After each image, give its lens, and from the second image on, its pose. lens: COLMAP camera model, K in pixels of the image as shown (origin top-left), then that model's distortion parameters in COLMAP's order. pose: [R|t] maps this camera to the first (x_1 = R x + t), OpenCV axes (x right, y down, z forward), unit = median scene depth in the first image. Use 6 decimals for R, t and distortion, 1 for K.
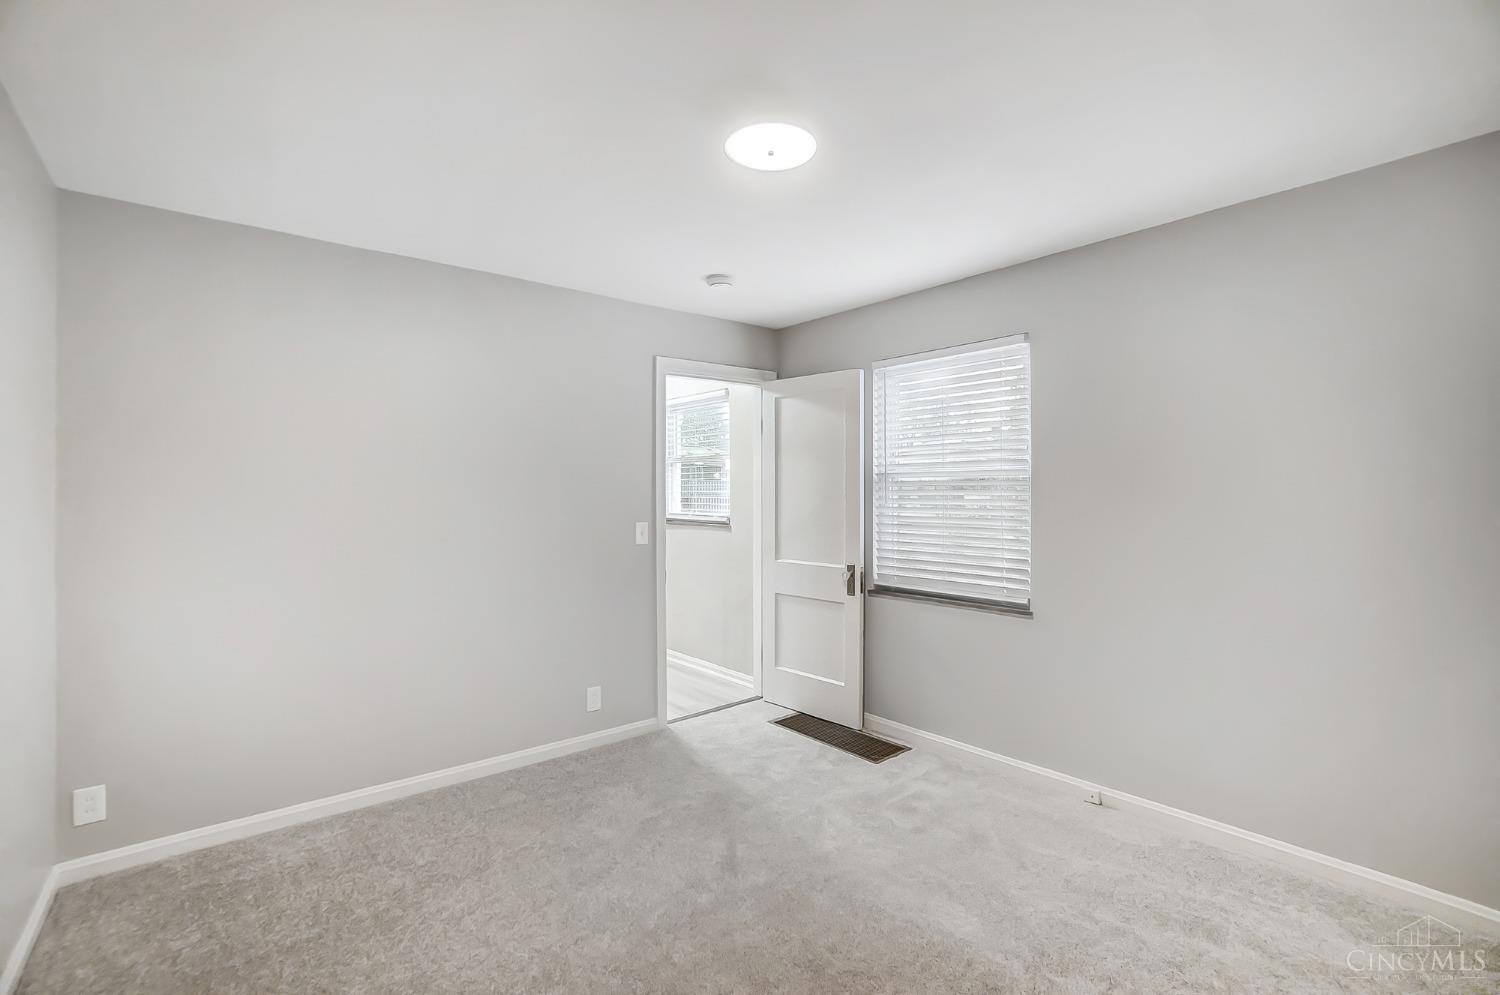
lens RADIAL K [[671.4, 0, 745.2], [0, 671.4, 485.7], [0, 0, 1]] dist [-0.058948, 0.021263]
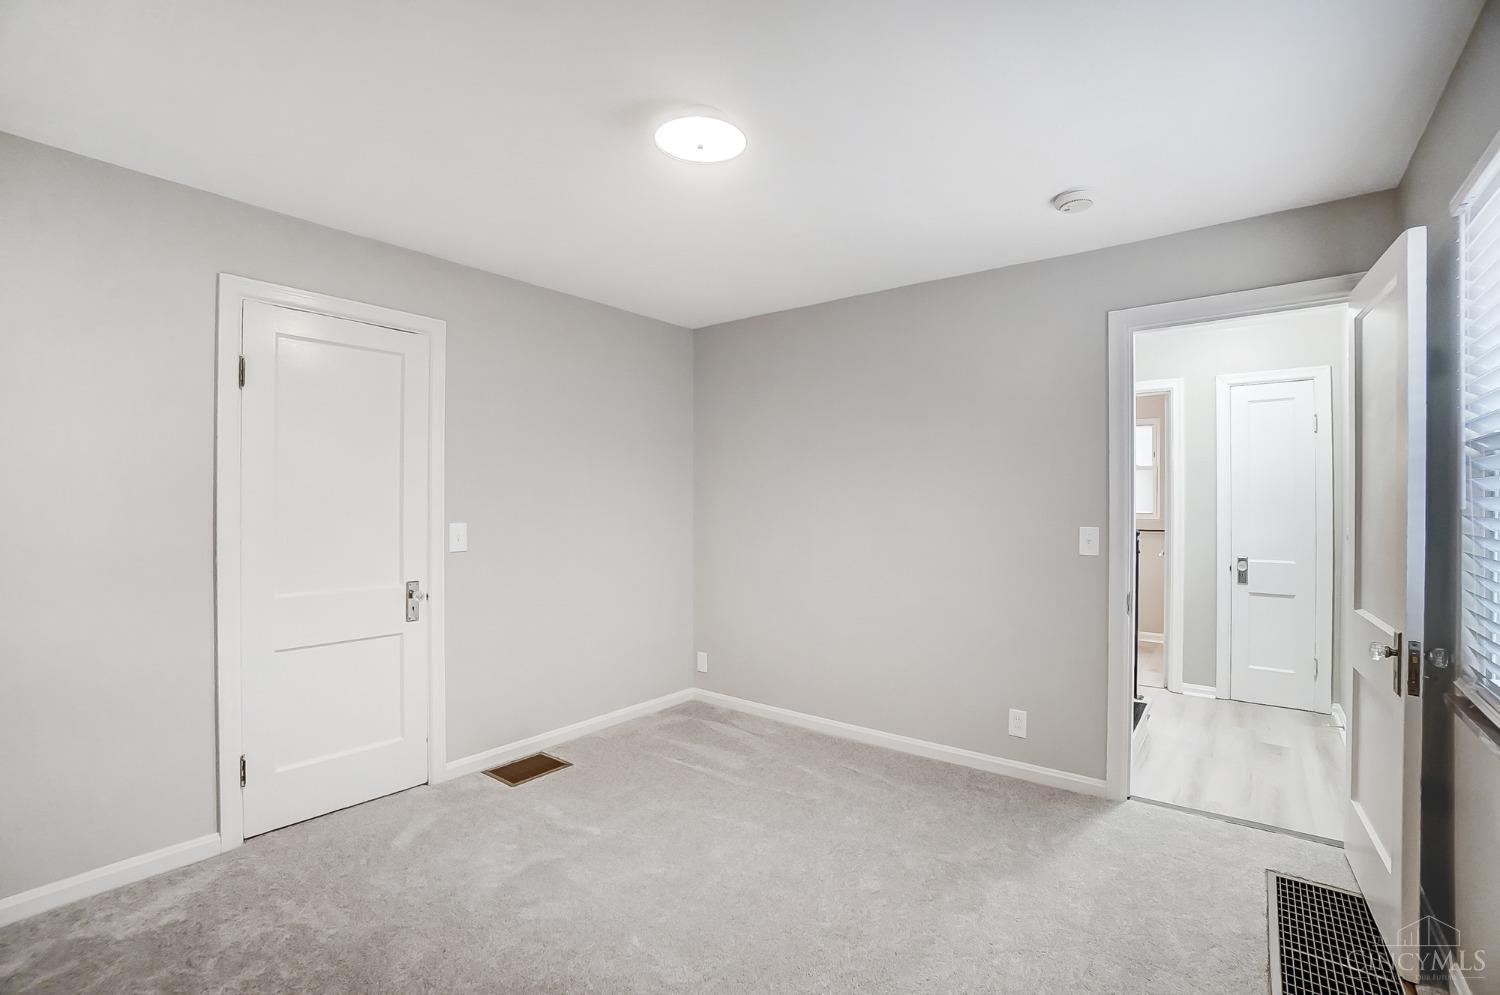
lens RADIAL K [[666.7, 0, 738.4], [0, 666.7, 504.3], [0, 0, 1]] dist [-0.054045, 0.020681]
pose [[0.214472, 0.006649, -0.976708, 0.542518], [0.001797, 0.999972, 0.007202, 0.022555], [0.976728, -0.003299, 0.214454, 0.450904]]
